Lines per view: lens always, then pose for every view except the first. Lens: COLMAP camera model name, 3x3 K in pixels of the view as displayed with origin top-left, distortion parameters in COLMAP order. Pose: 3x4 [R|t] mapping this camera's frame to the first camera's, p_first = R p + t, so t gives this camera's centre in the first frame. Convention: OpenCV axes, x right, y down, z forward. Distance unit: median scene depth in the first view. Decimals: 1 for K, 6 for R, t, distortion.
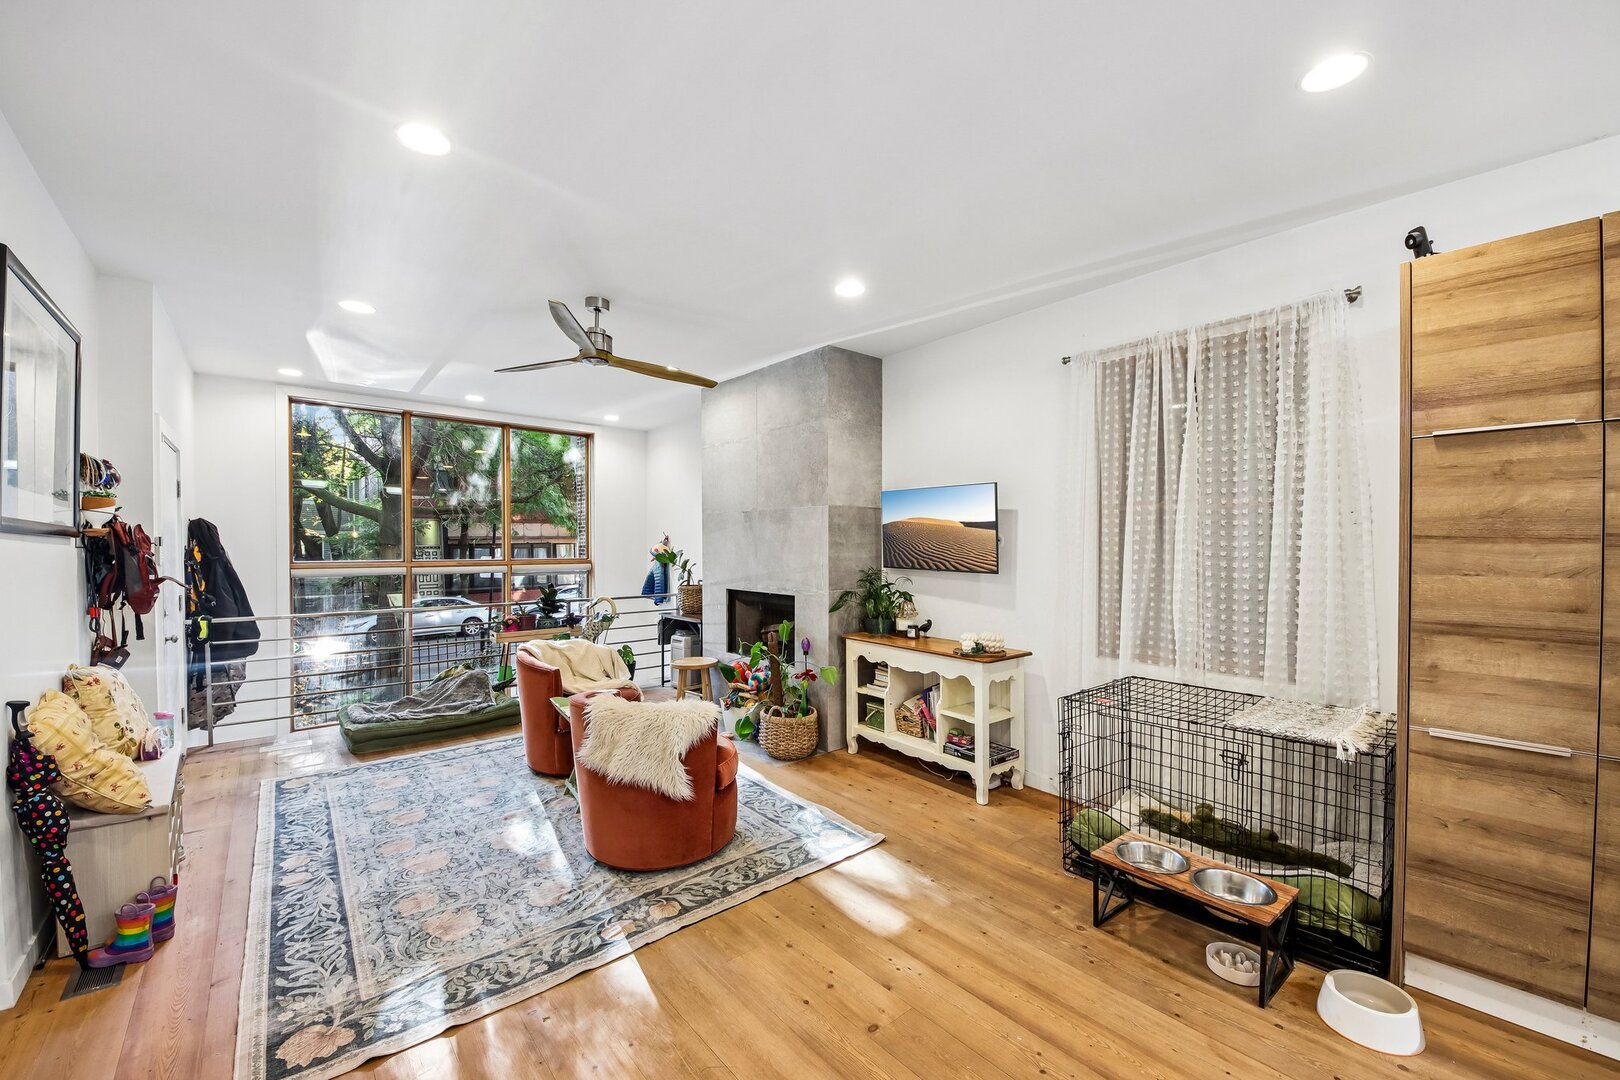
lens RADIAL K [[627.8, 0, 807.9], [0, 627.8, 546.8], [0, 0, 1]] dist [0.029795, -0.022725]
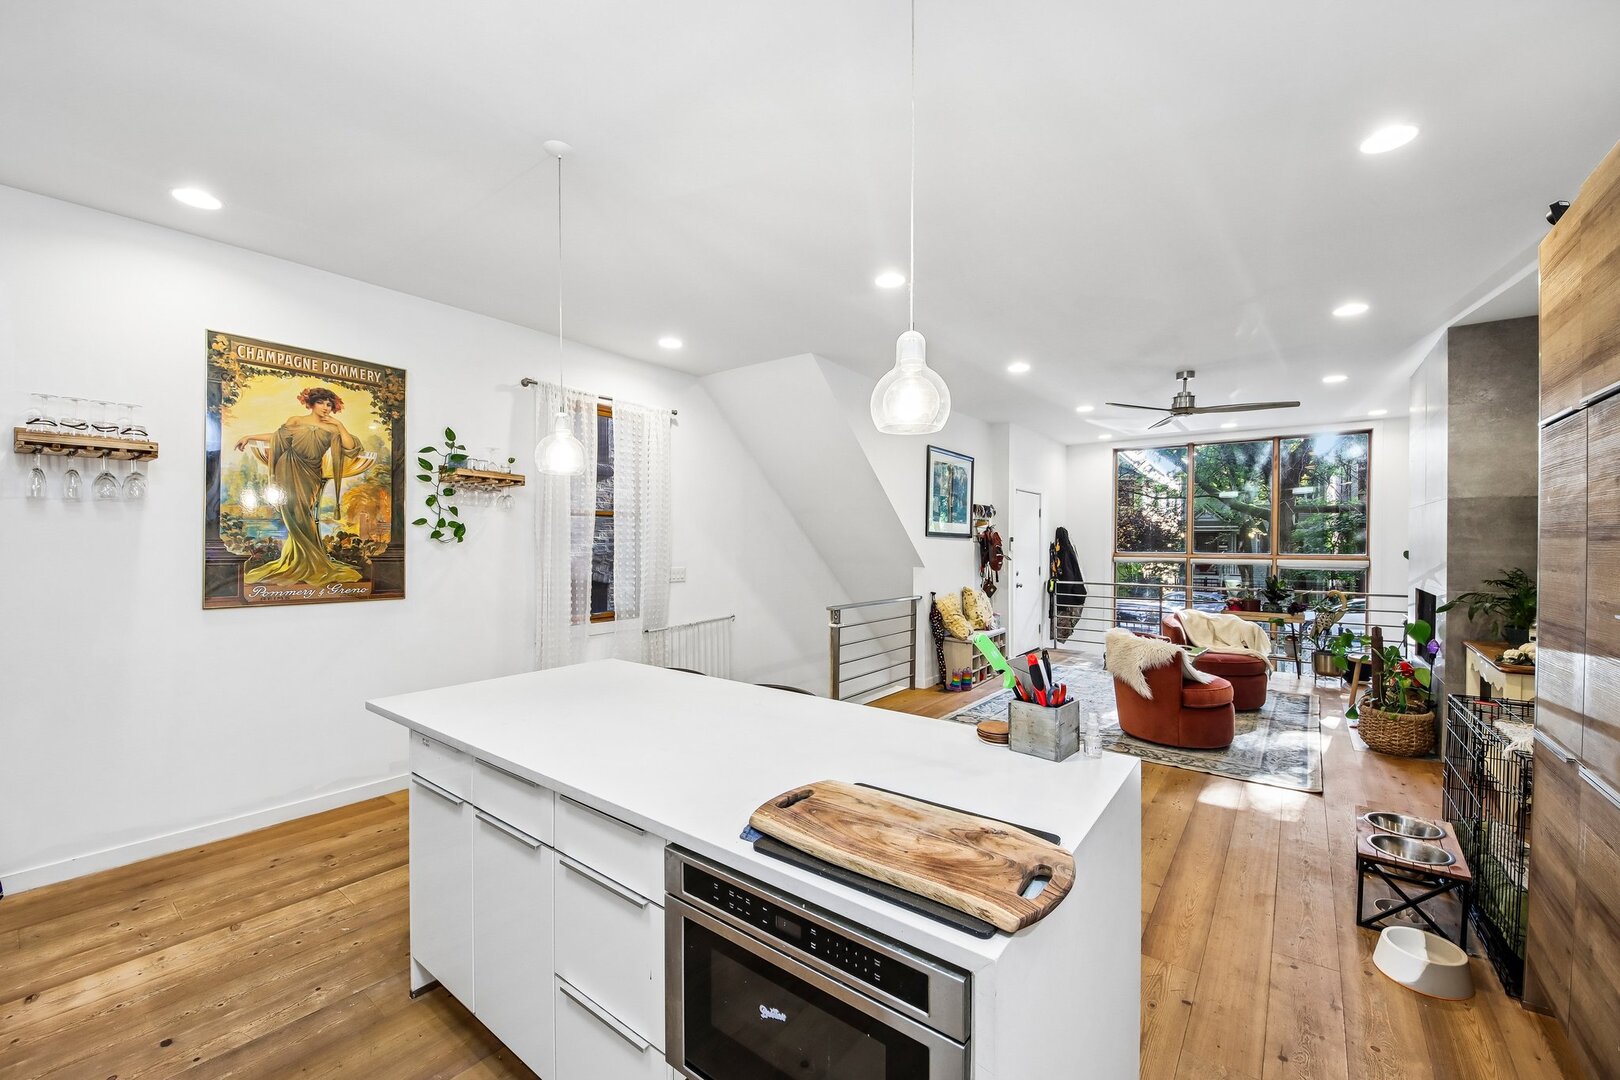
lens RADIAL K [[627.8, 0, 807.9], [0, 627.8, 546.8], [0, 0, 1]] dist [0.029795, -0.022725]
pose [[0.216529, 0.008608, -0.976238, 0.741527], [-0.004615, 0.999959, 0.007794, 0.001882], [0.976265, 0.002817, 0.216559, -0.127498]]
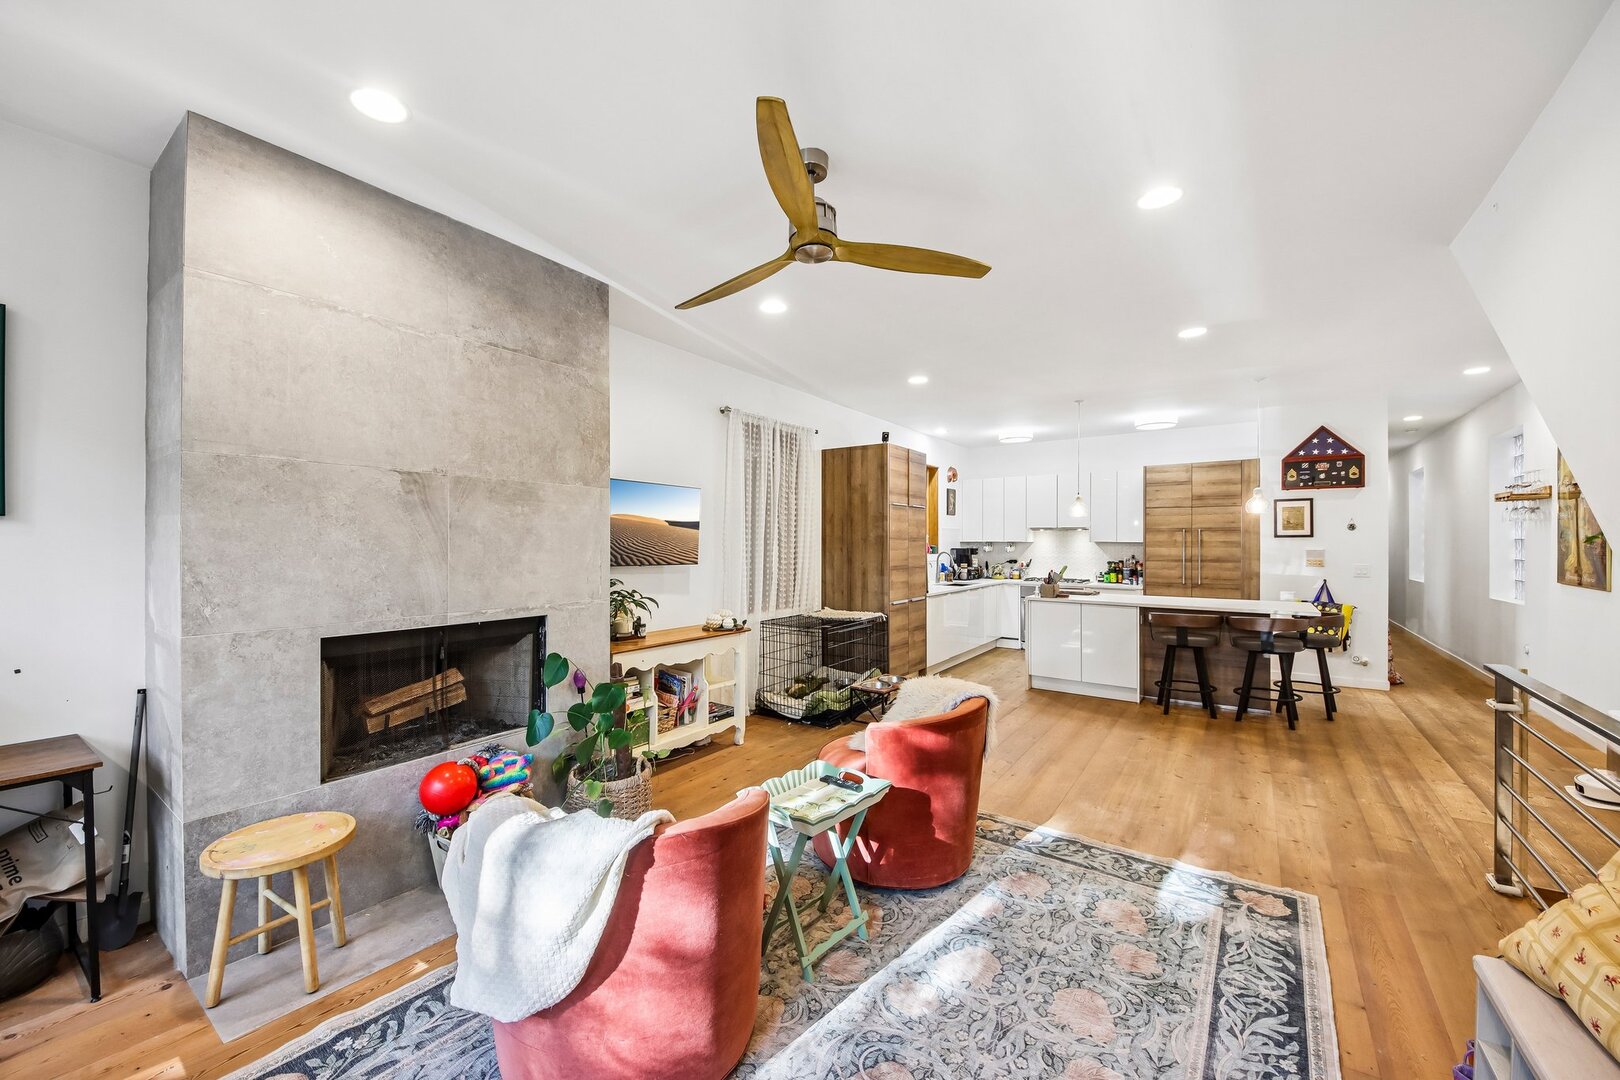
lens RADIAL K [[608.3, 0, 810.0], [0, 608.3, 540.0], [0, 0, 1]] dist [0.024457, -0.020364]
pose [[-0.246248, 0.004938, 0.969194, -0.756575], [0.007755, 0.999965, -0.003125, 0.002275], [-0.969176, 0.006747, -0.246278, 0.938812]]
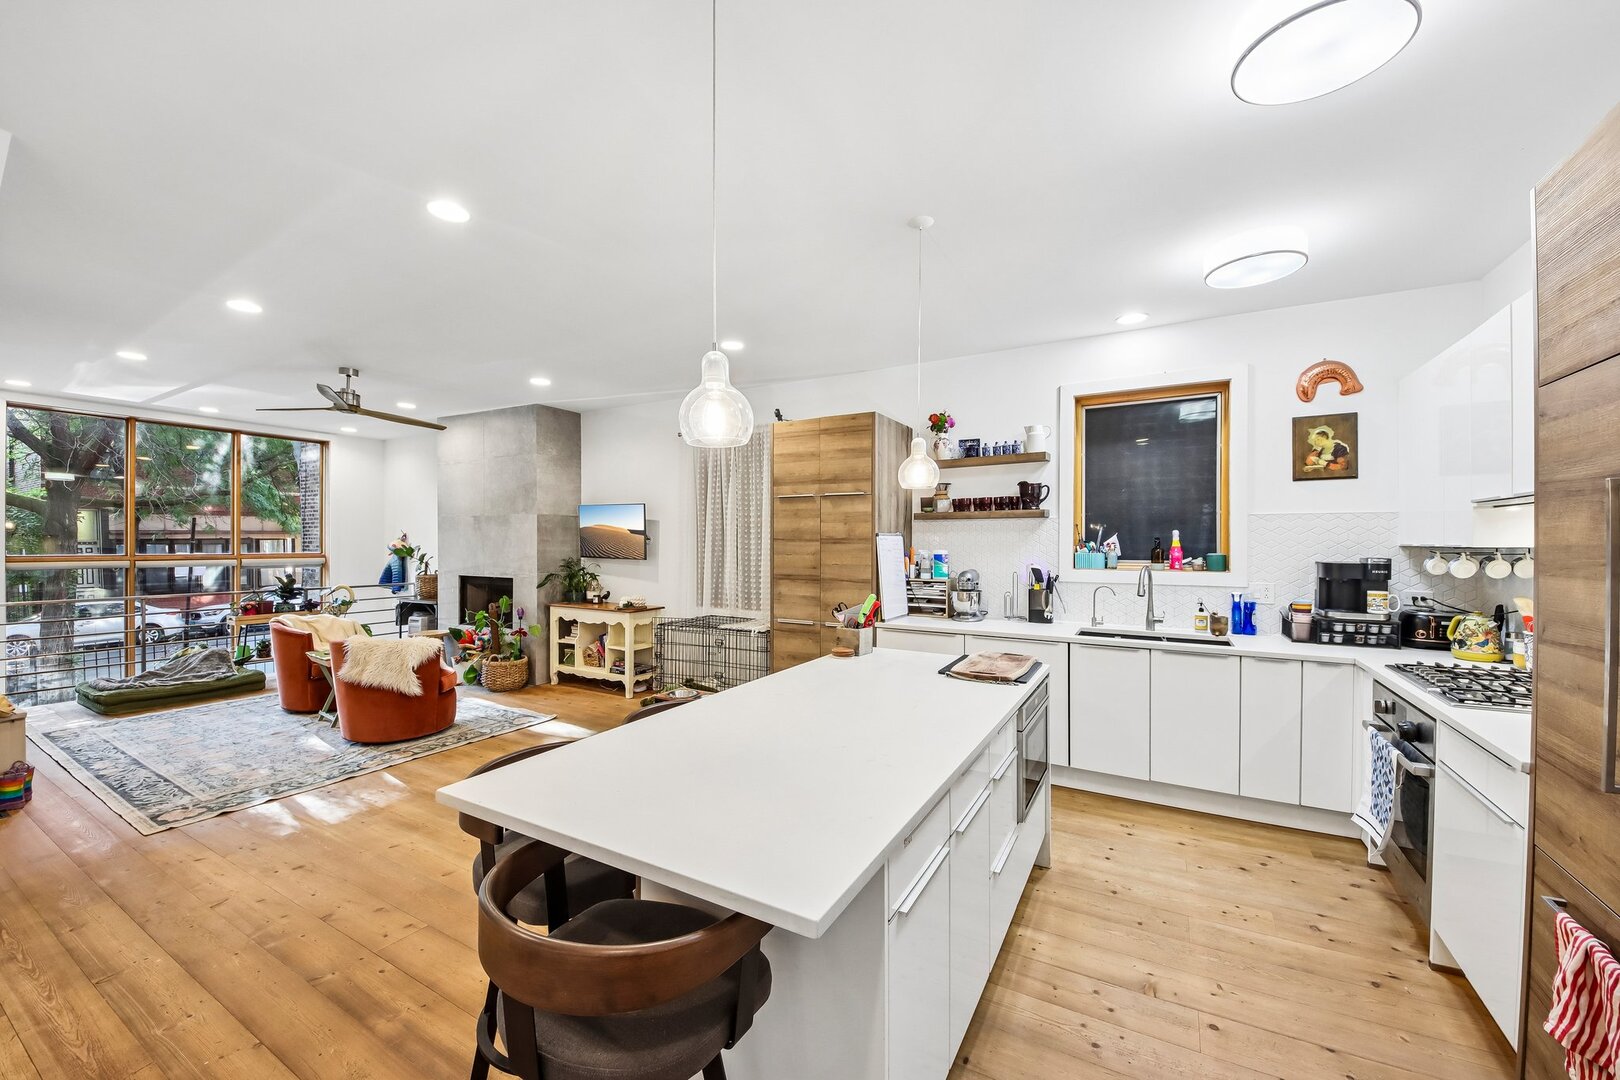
lens RADIAL K [[608.3, 0, 810.0], [0, 608.3, 540.0], [0, 0, 1]] dist [0.024457, -0.020364]
pose [[0.934678, 0.003131, 0.355481, 0.121706], [-0.001362, 0.999985, -0.005225, -0.000209], [-0.355492, 0.004399, 0.934669, -0.538531]]
